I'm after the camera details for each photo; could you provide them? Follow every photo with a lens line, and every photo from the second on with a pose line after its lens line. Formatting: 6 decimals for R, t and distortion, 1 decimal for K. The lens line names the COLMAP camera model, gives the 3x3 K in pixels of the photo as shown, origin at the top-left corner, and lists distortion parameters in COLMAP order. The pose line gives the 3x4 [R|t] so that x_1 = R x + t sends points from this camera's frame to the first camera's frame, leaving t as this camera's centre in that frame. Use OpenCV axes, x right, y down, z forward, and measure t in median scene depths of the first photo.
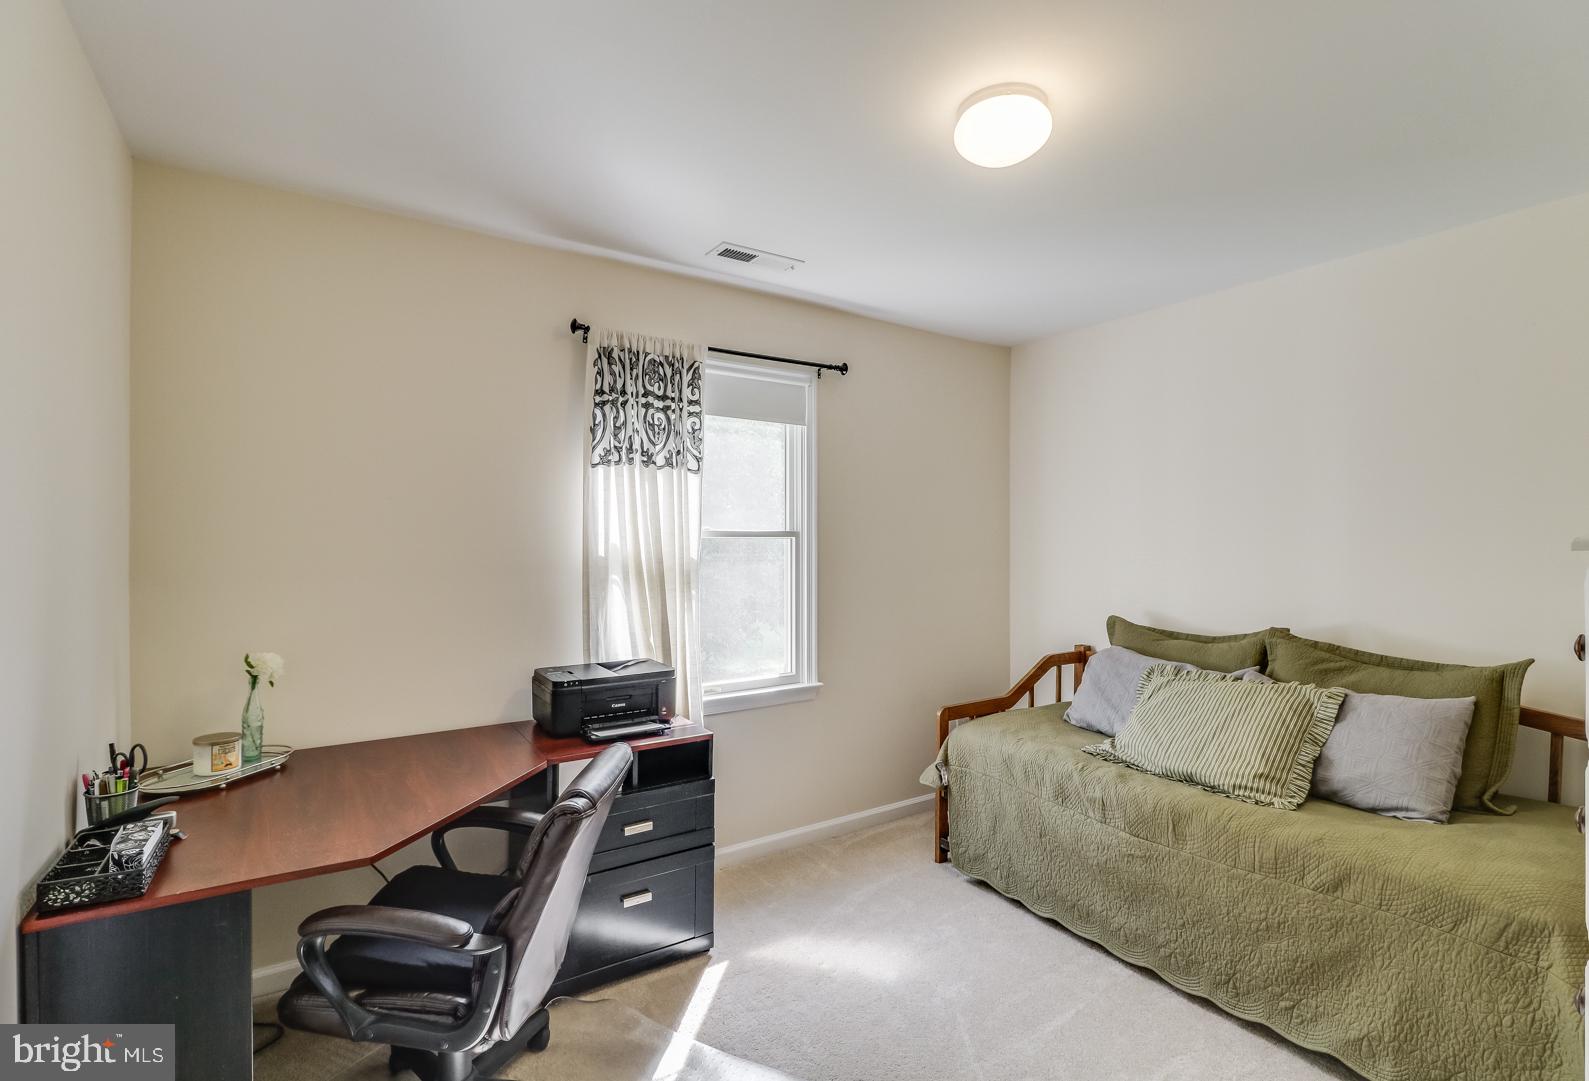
lens RADIAL K [[716.2, 0, 794.5], [0, 716.2, 540.5], [0, 0, 1]] dist [0.000839, -0.013162]
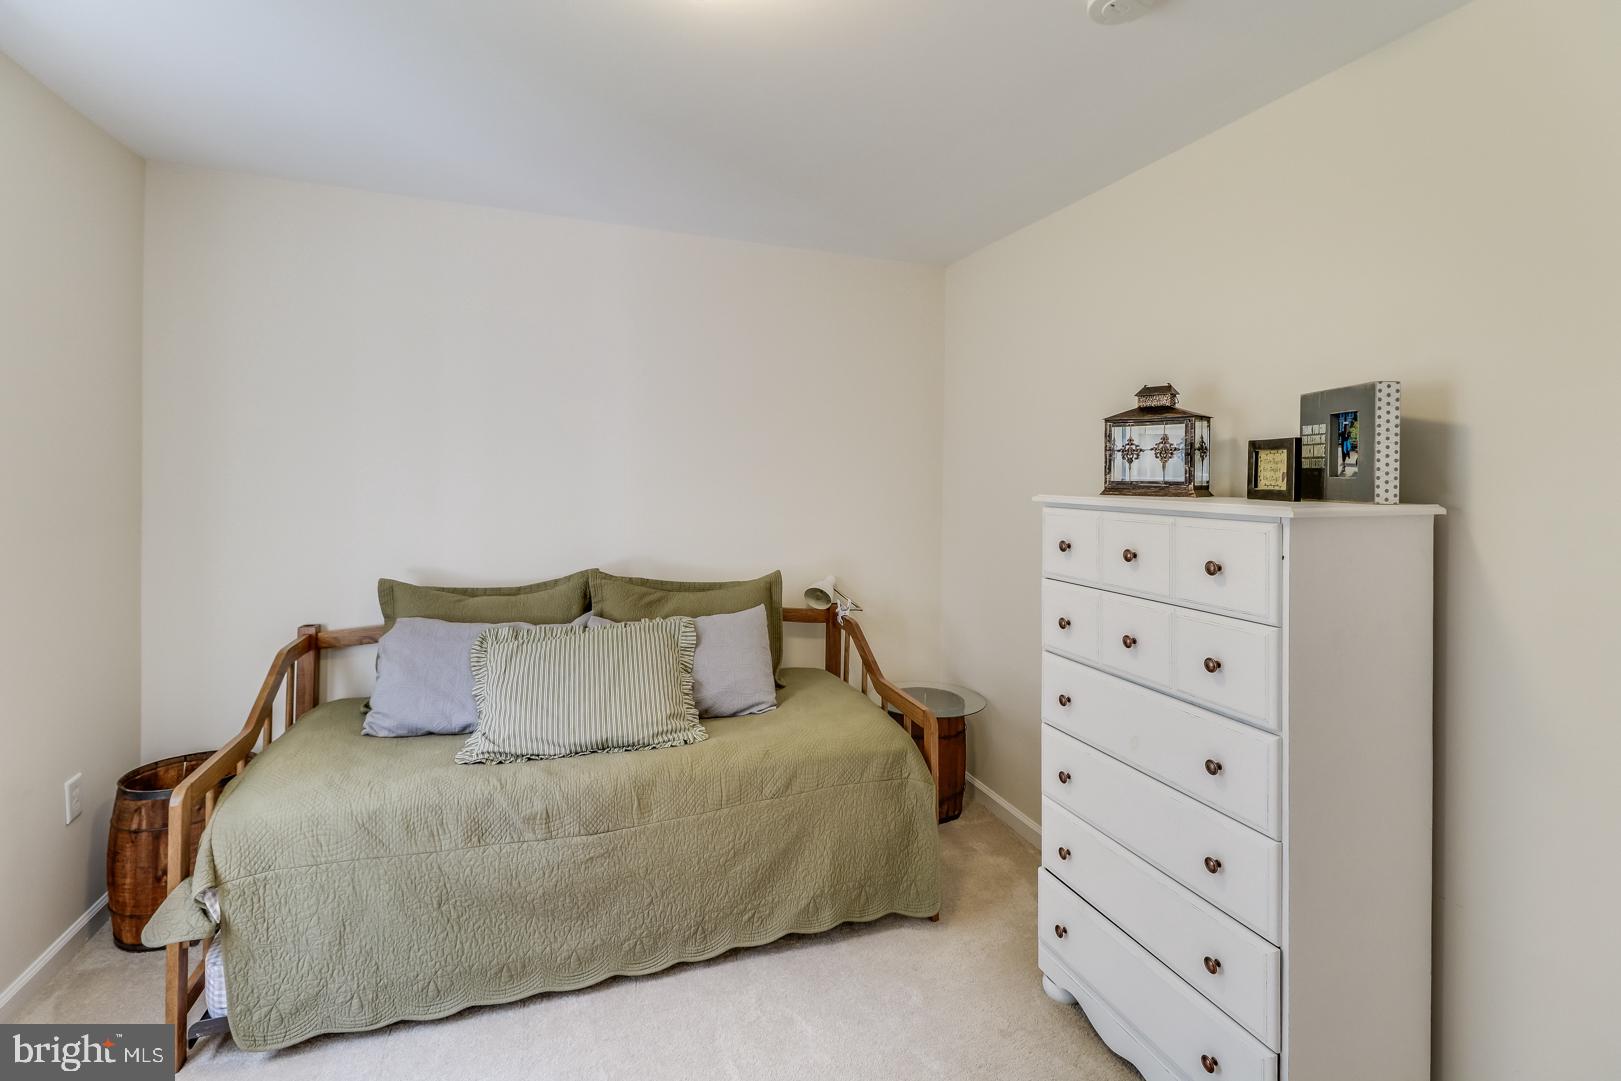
lens RADIAL K [[733.2, 0, 809.9], [0, 733.2, 475.3], [0, 0, 1]] dist [-0.001156, -0.000309]
pose [[0.228082, -0.002128, 0.973640, -0.317138], [-0.012867, 0.999904, 0.005200, -0.024668], [-0.973557, -0.013714, 0.228033, 0.549531]]
